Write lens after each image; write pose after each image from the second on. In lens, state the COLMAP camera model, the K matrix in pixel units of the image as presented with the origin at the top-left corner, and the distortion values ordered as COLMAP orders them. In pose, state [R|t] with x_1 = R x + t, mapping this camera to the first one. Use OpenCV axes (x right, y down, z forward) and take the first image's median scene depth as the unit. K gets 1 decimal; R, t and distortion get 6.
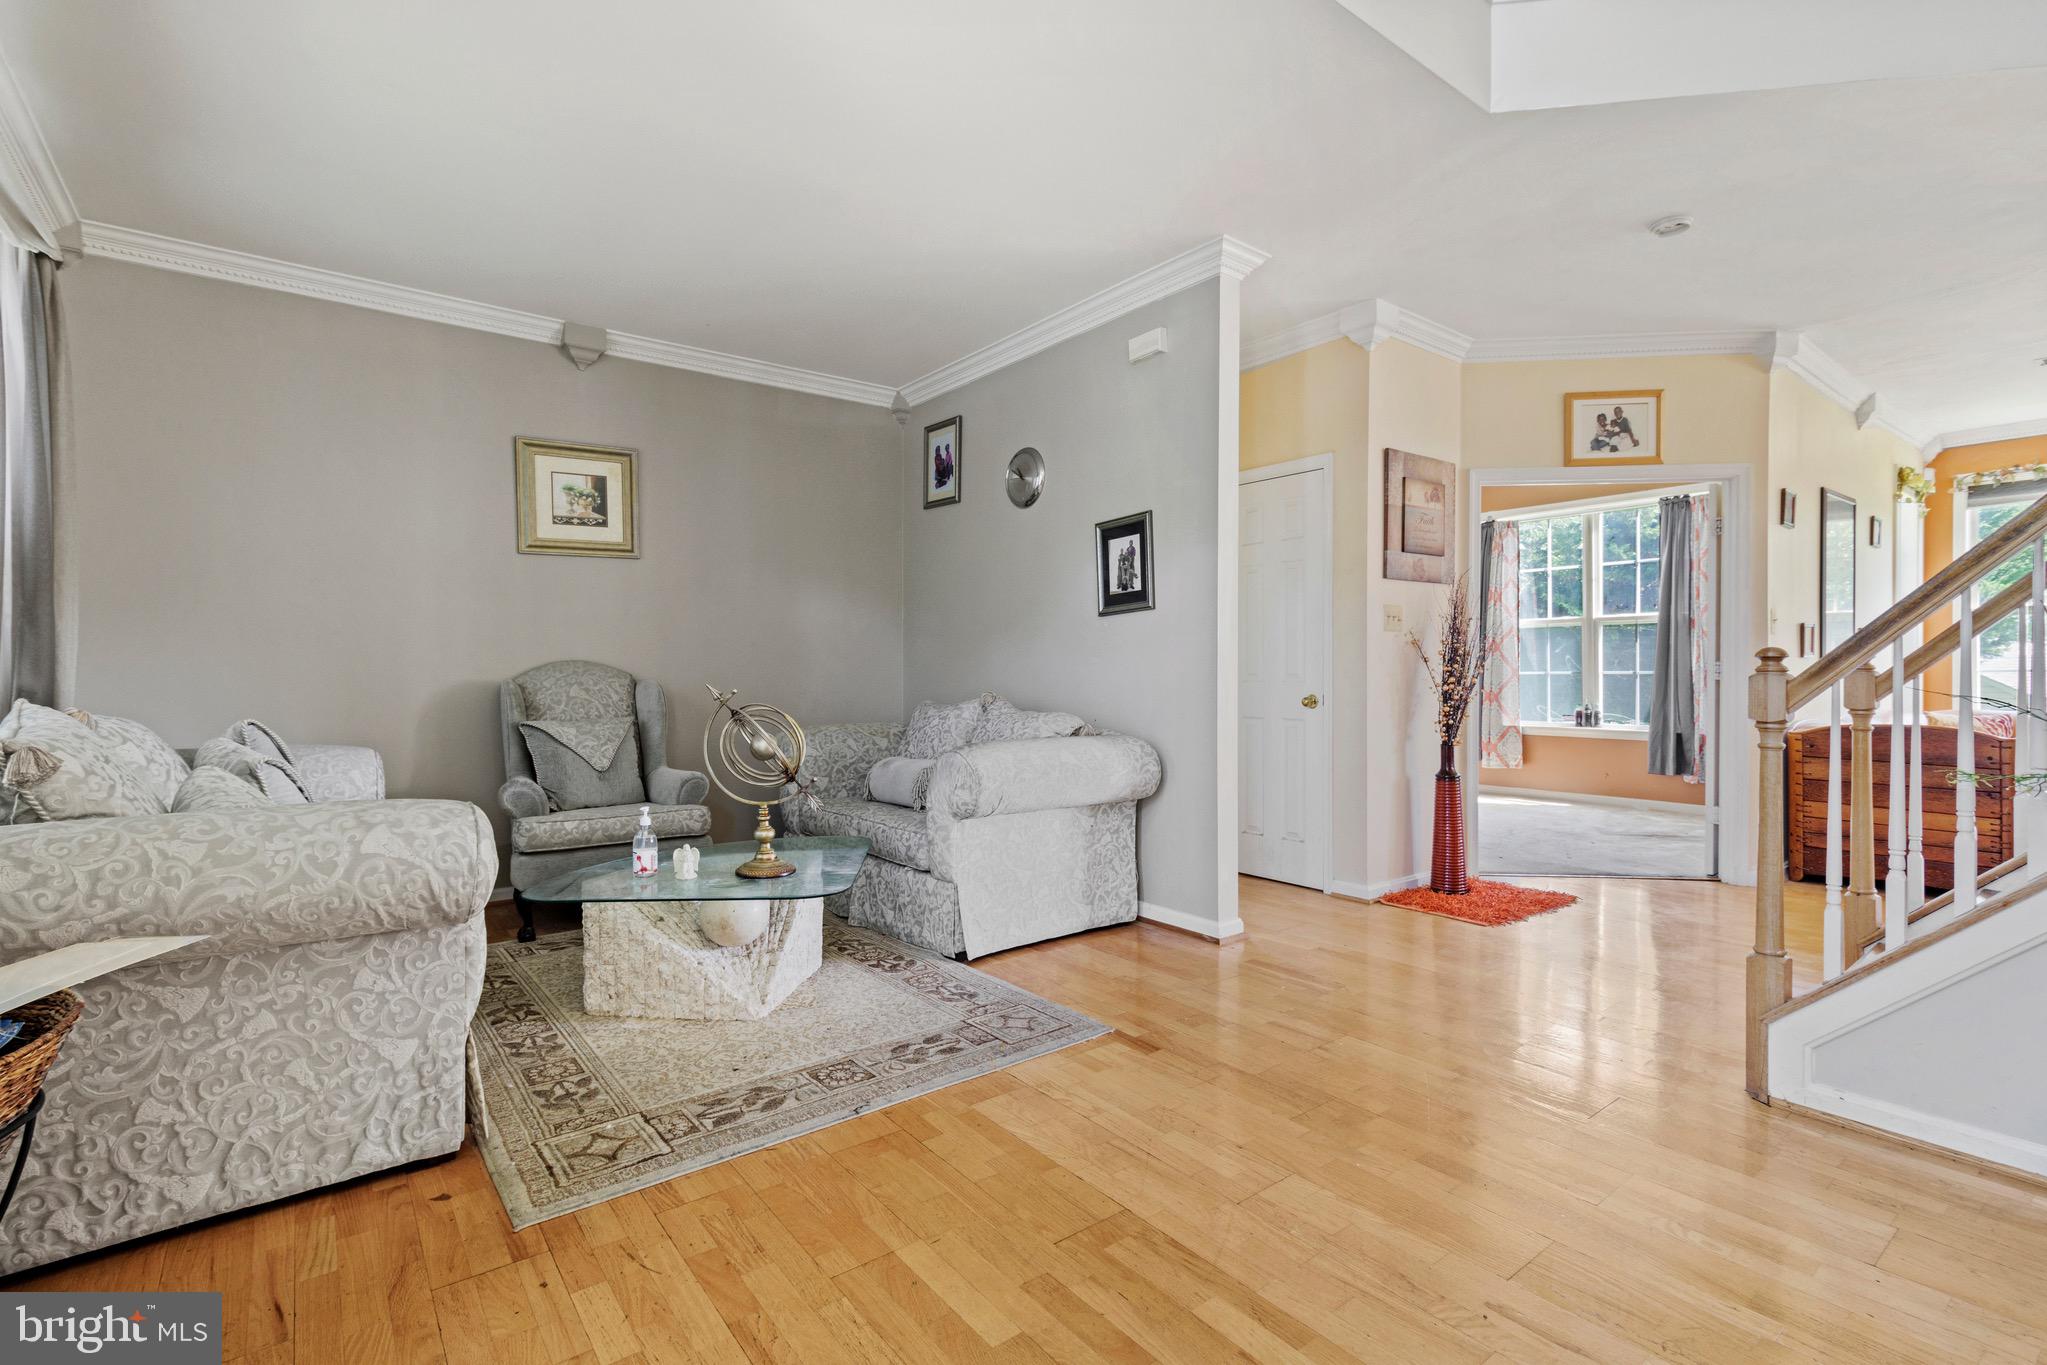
lens RADIAL K [[950.1, 0, 1029.0], [0, 950.1, 674.9], [0, 0, 1]] dist [0.002694, 0.000002]
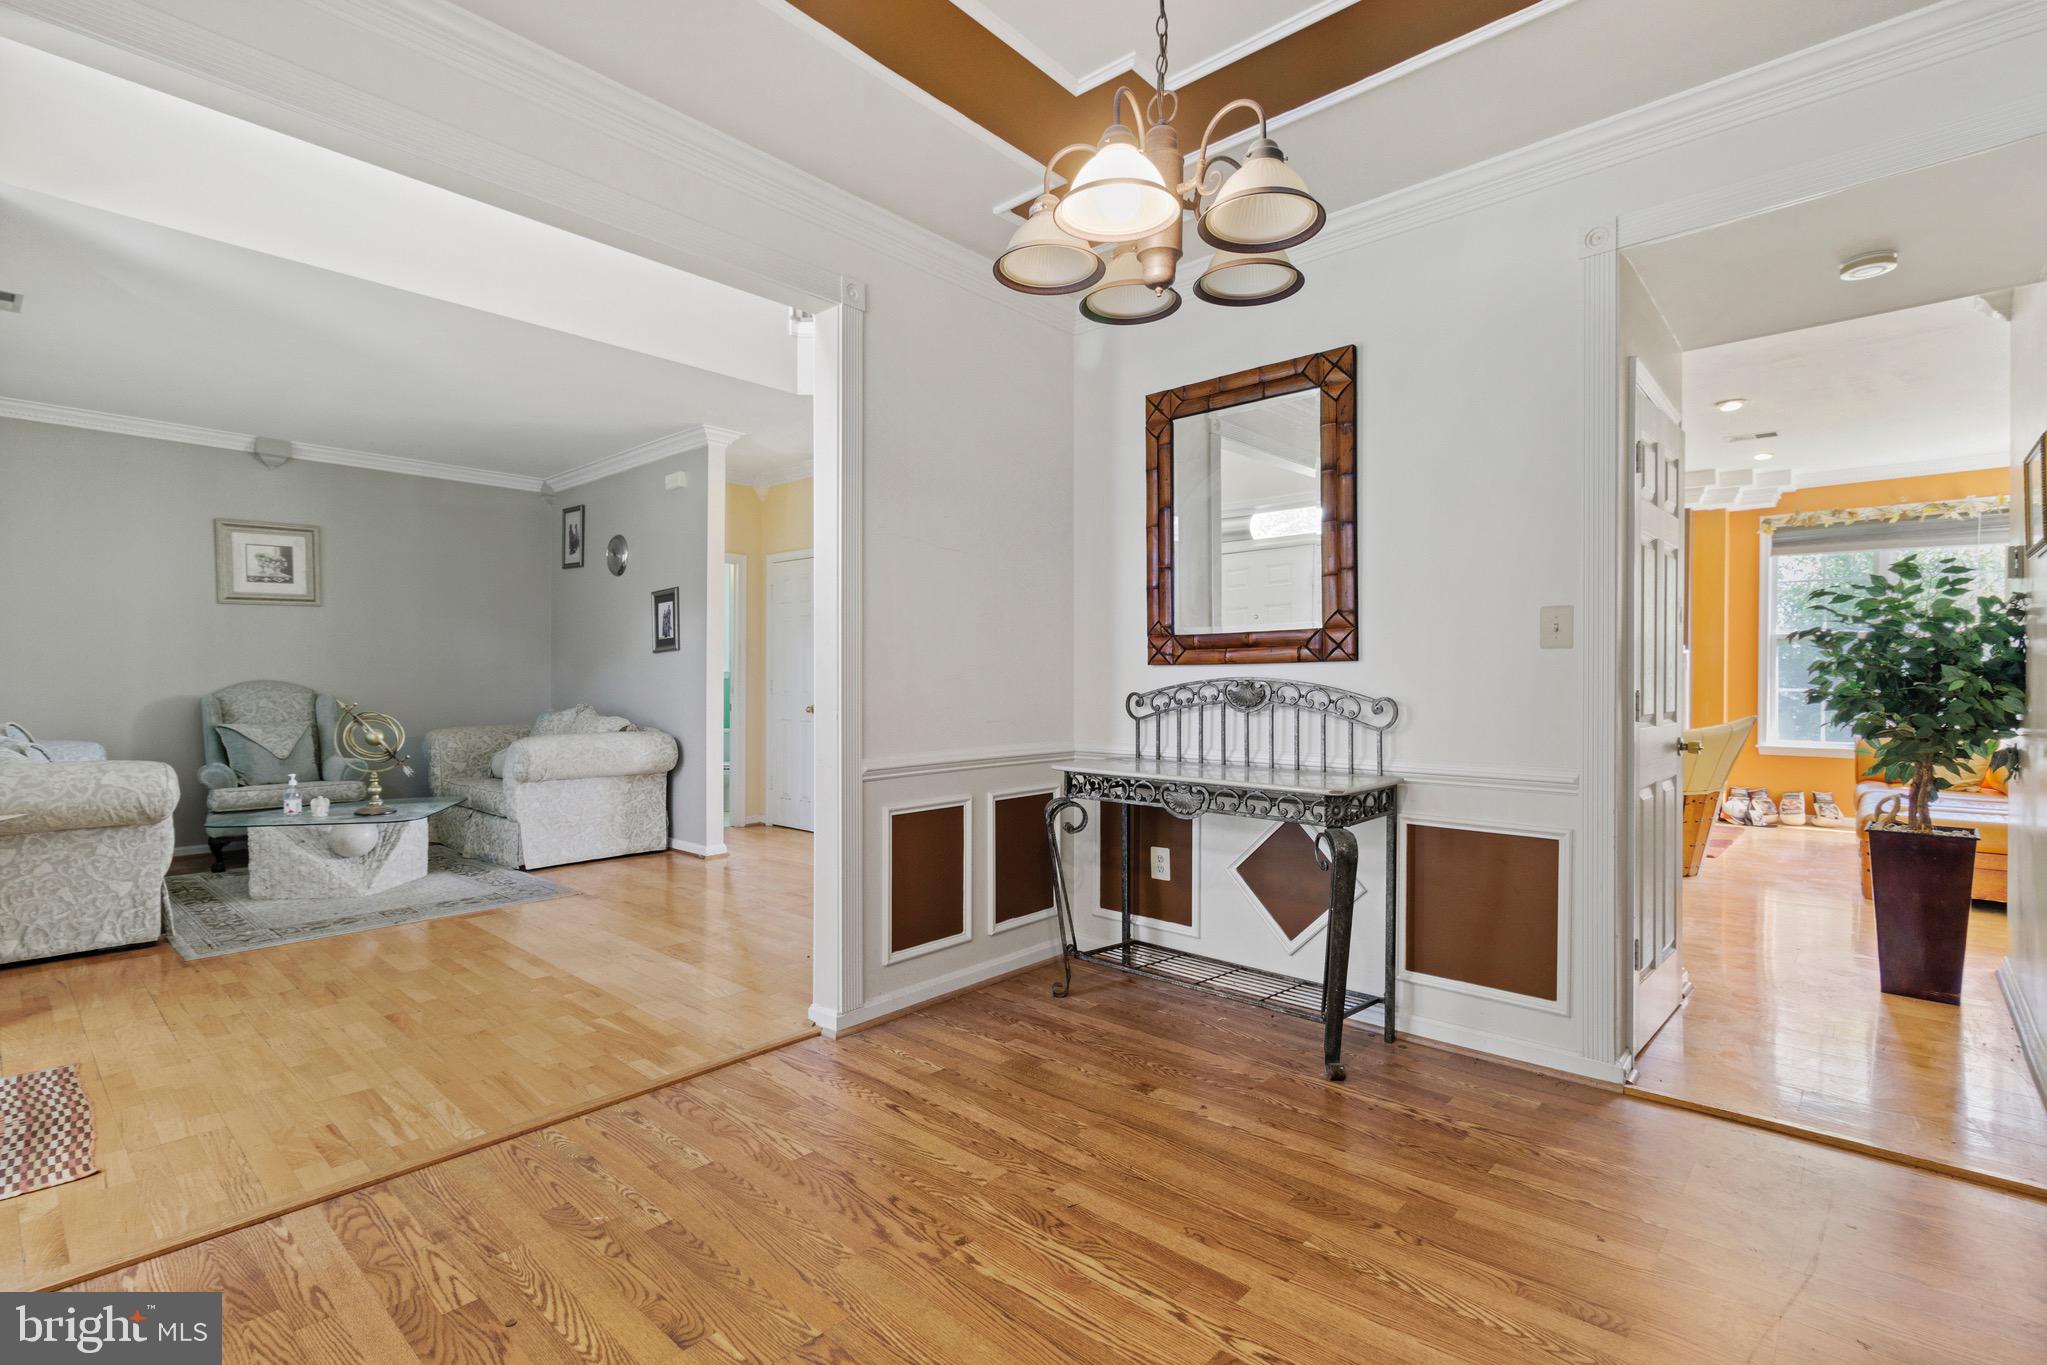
lens RADIAL K [[950.1, 0, 1029.8], [0, 950.1, 683.3], [0, 0, 1]] dist [0.002694, 0.000002]
pose [[0.983354, 0.003381, 0.181669, 0.448799], [-0.003797, 0.999991, 0.001940, -0.021873], [-0.181661, -0.002598, 0.983358, -0.694086]]
